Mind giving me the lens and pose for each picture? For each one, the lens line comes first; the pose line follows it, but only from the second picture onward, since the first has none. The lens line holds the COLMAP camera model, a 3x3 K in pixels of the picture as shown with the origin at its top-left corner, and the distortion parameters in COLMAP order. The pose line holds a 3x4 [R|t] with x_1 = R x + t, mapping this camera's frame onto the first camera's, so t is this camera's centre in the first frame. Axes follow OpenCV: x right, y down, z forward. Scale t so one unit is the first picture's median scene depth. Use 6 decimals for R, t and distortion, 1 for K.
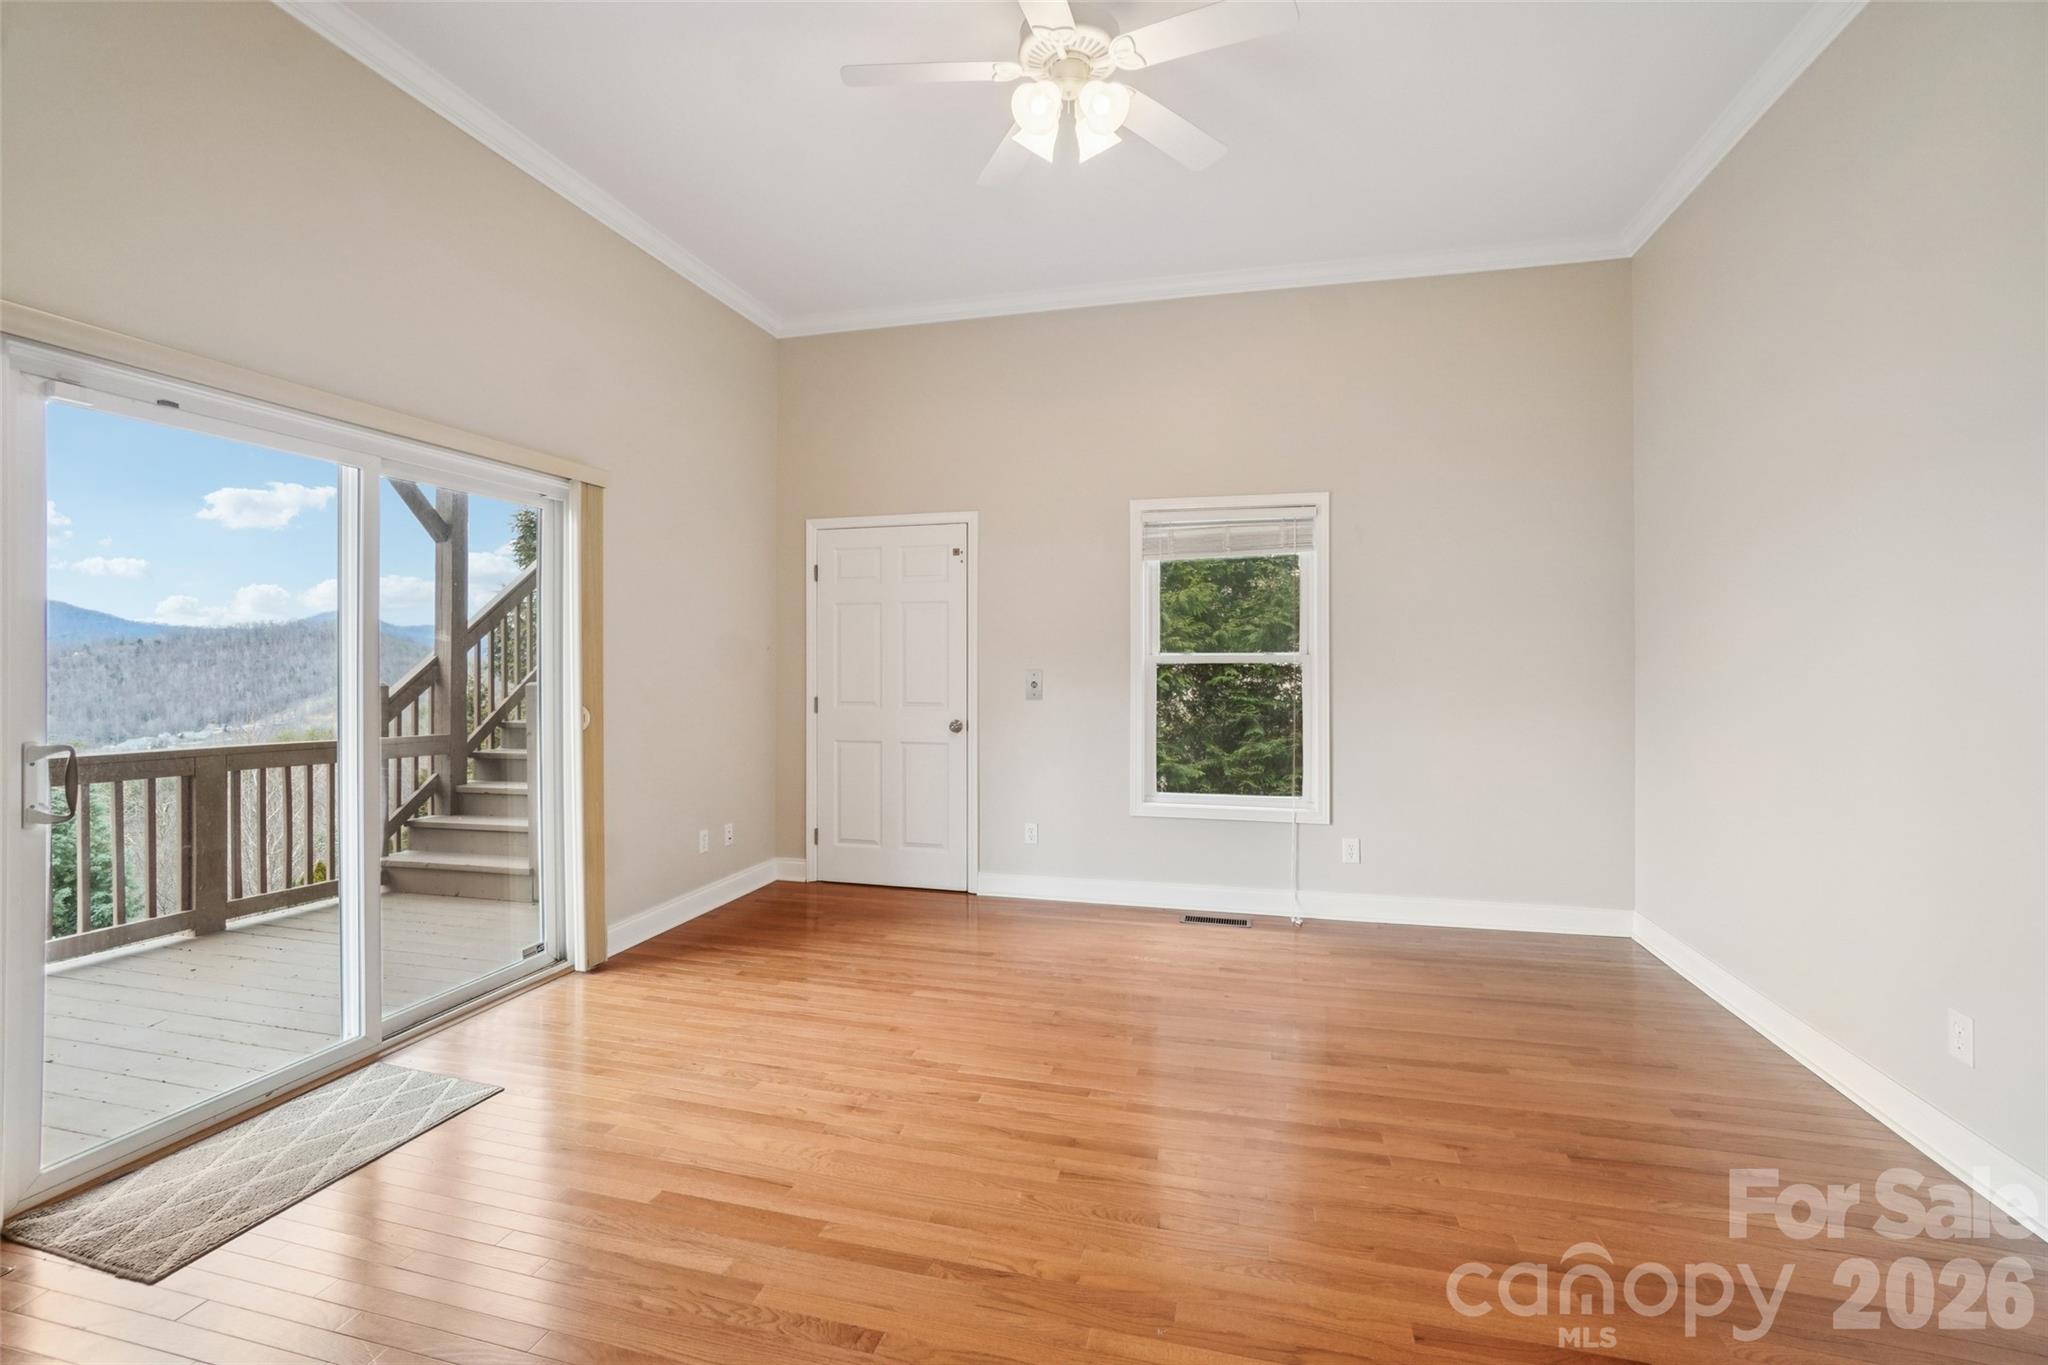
lens RADIAL K [[897.4, 0, 1024.2], [0, 897.4, 666.1], [0, 0, 1]] dist [-0.028591, 0.006291]
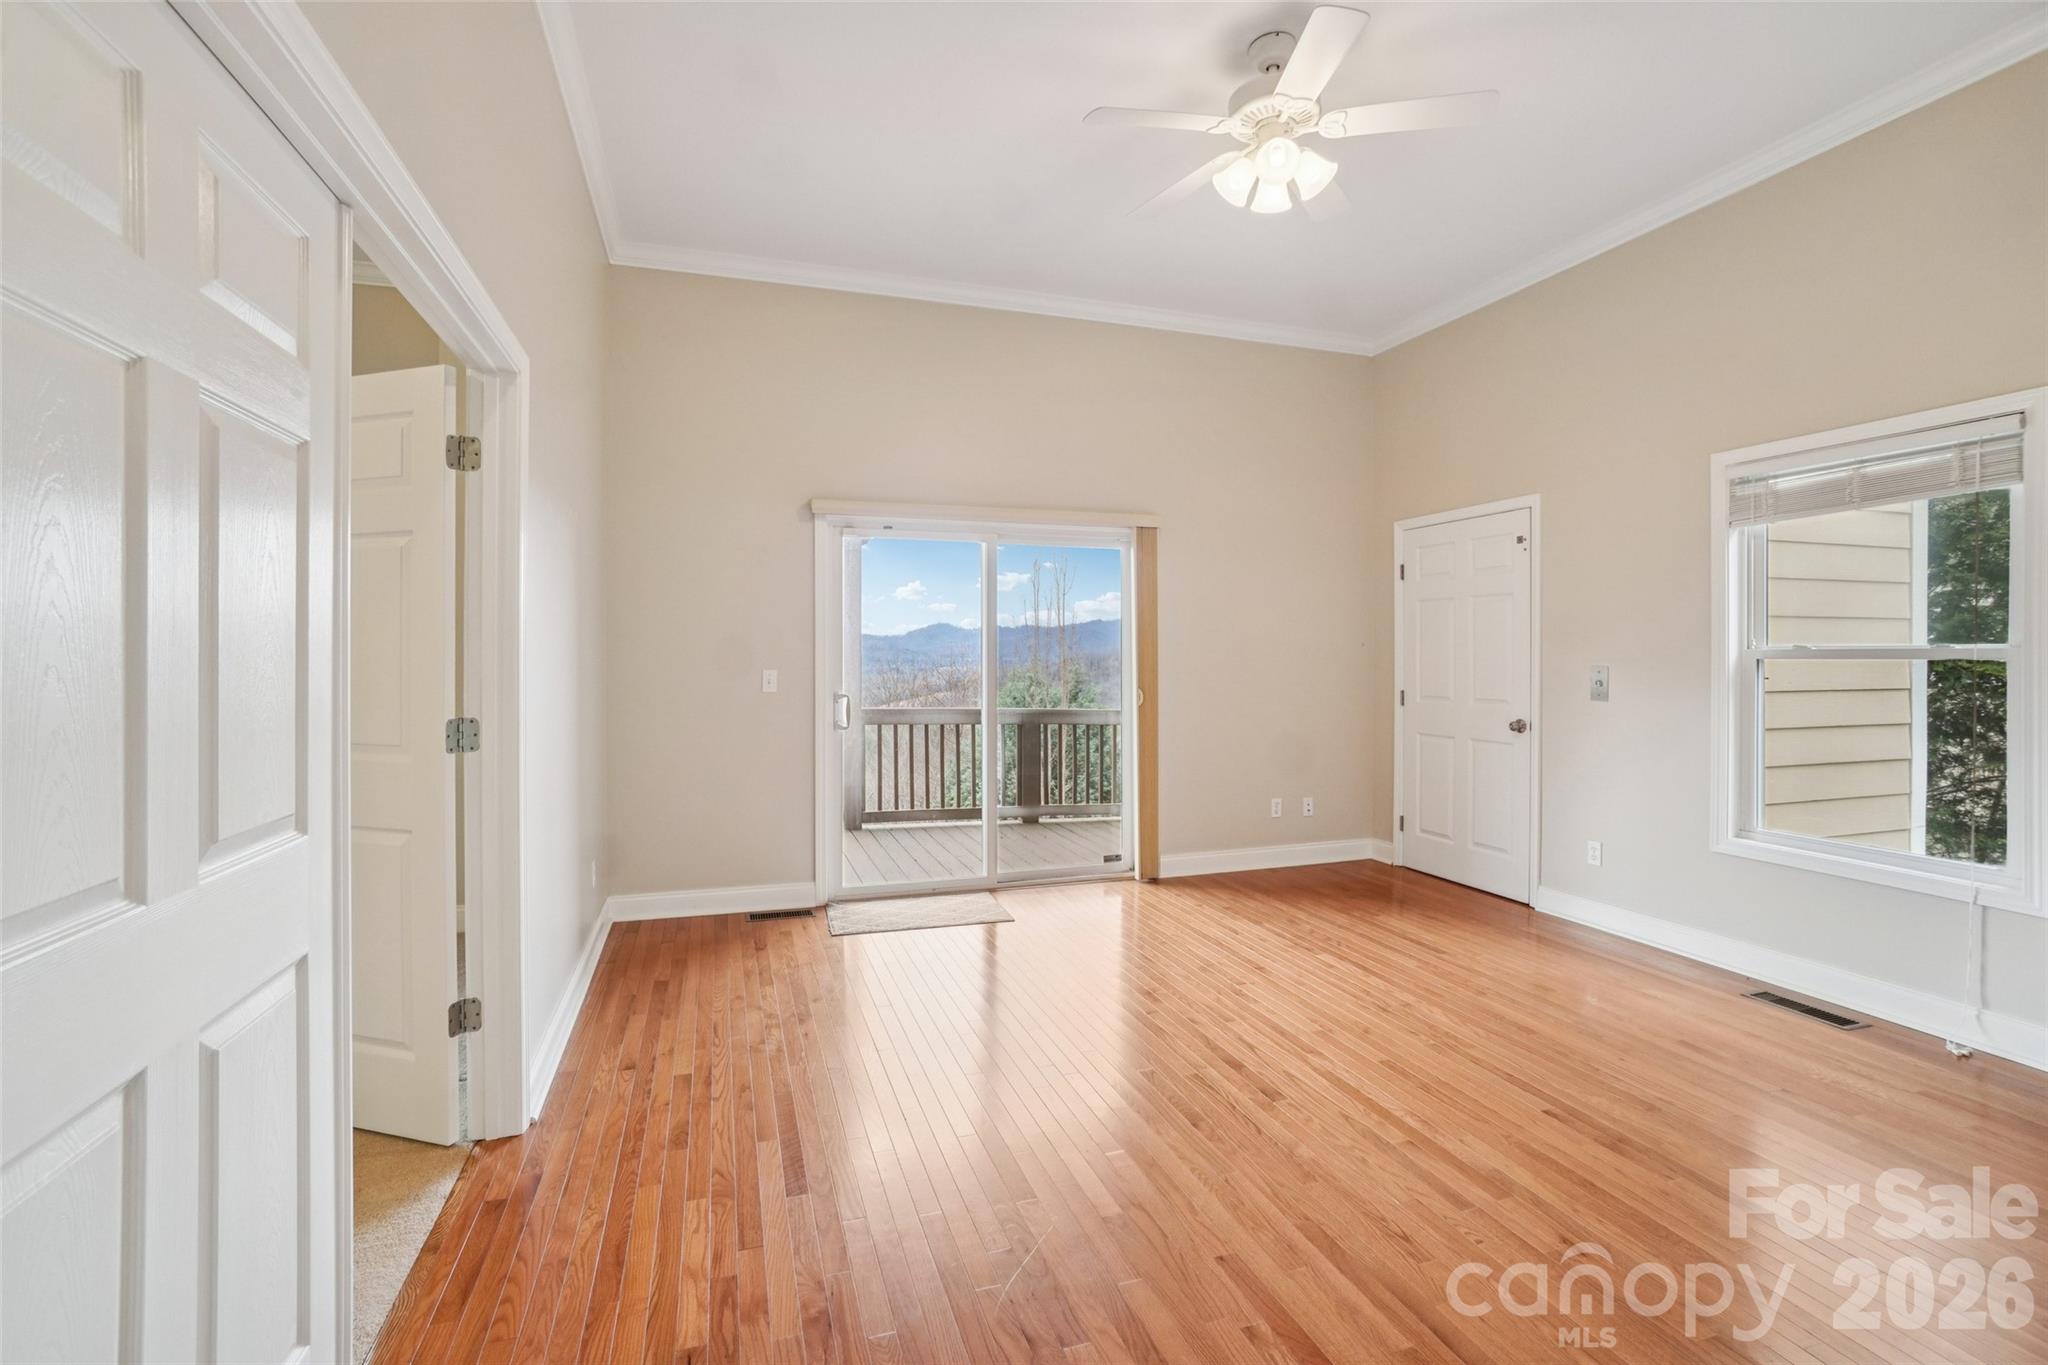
lens RADIAL K [[897.4, 0, 1017.4], [0, 897.4, 667.1], [0, 0, 1]] dist [-0.028591, 0.006291]
pose [[0.547369, 0.010844, -0.836821, 0.514929], [-0.005354, 0.999941, 0.009456, -0.000381], [0.836874, -0.000695, 0.547395, 0.068318]]
